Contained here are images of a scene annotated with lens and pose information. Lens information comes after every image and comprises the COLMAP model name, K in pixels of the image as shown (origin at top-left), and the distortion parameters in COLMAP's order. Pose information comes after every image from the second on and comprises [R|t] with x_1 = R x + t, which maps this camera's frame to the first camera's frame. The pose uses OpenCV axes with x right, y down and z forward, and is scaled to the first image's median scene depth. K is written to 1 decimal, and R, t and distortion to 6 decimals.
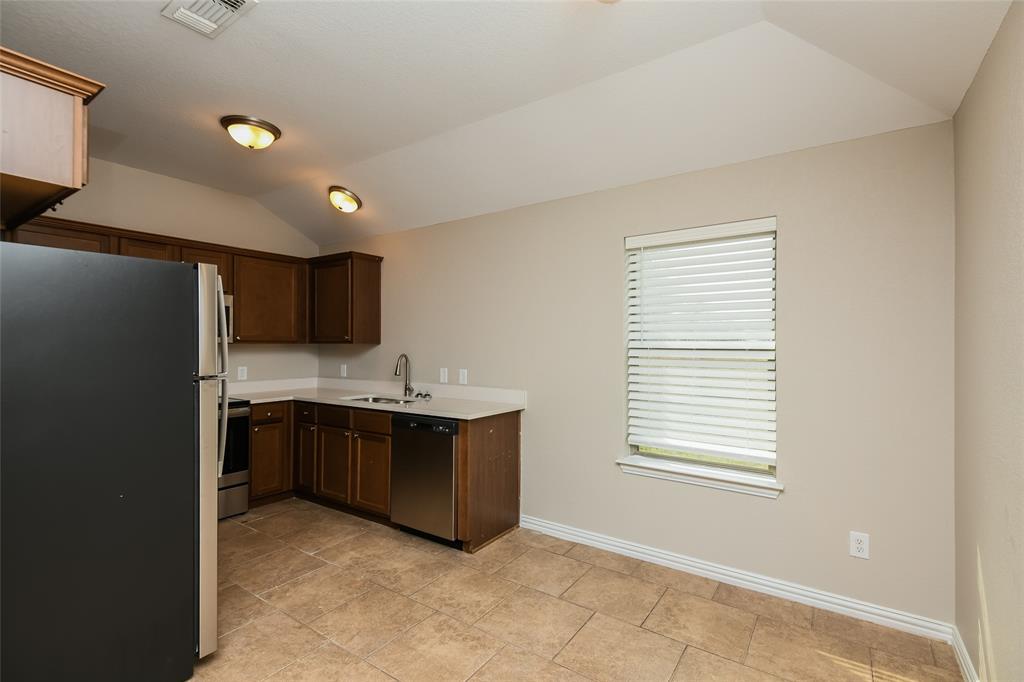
lens RADIAL K [[461.6, 0, 519.9], [0, 461.6, 344.2], [0, 0, 1]] dist [0.024675, -0.010999]
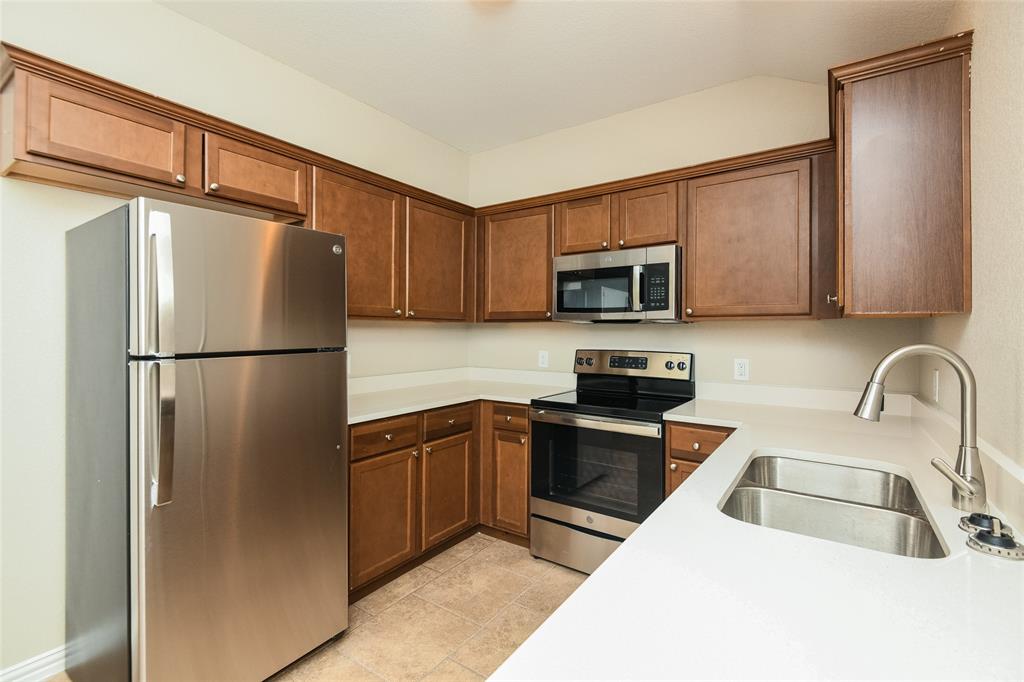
lens RADIAL K [[461.6, 0, 499.7], [0, 461.6, 330.0], [0, 0, 1]] dist [0.024675, -0.010999]
pose [[-0.010575, -0.002659, -0.999941, 0.015628], [-0.001726, 0.999995, -0.002641, 0.014539], [0.999943, 0.001698, -0.010579, 0.779506]]
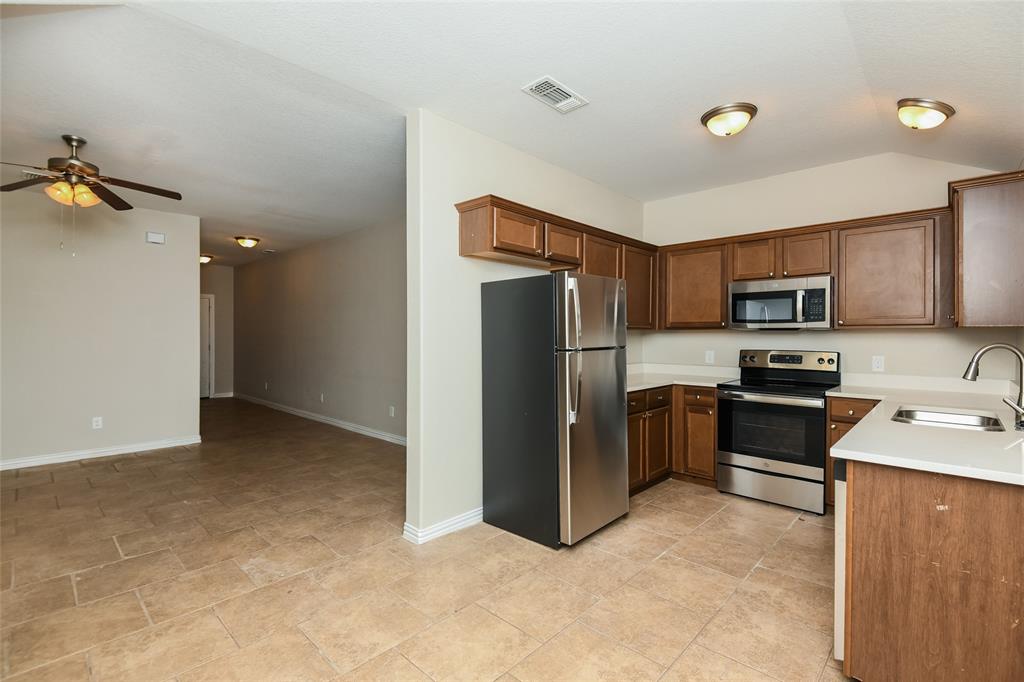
lens RADIAL K [[461.6, 0, 513.6], [0, 461.6, 333.8], [0, 0, 1]] dist [0.024675, -0.010999]
pose [[-0.143852, -0.001805, -0.989598, 0.383892], [-0.000460, 0.999998, -0.001758, 0.011139], [0.989599, 0.000203, -0.143853, 0.524024]]
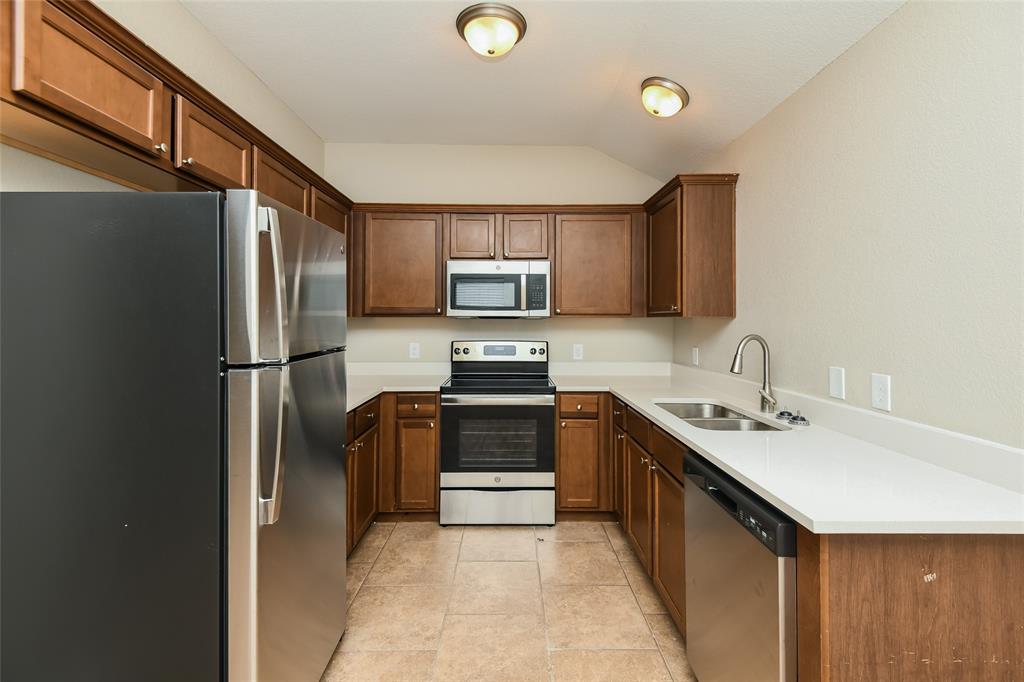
lens RADIAL K [[461.6, 0, 514.6], [0, 461.6, 314.5], [0, 0, 1]] dist [0.024675, -0.010999]
pose [[0.581481, -0.009919, -0.813500, 0.032619], [0.000656, 0.999931, -0.011723, 0.003731], [0.813560, 0.006283, 0.581447, 0.462289]]
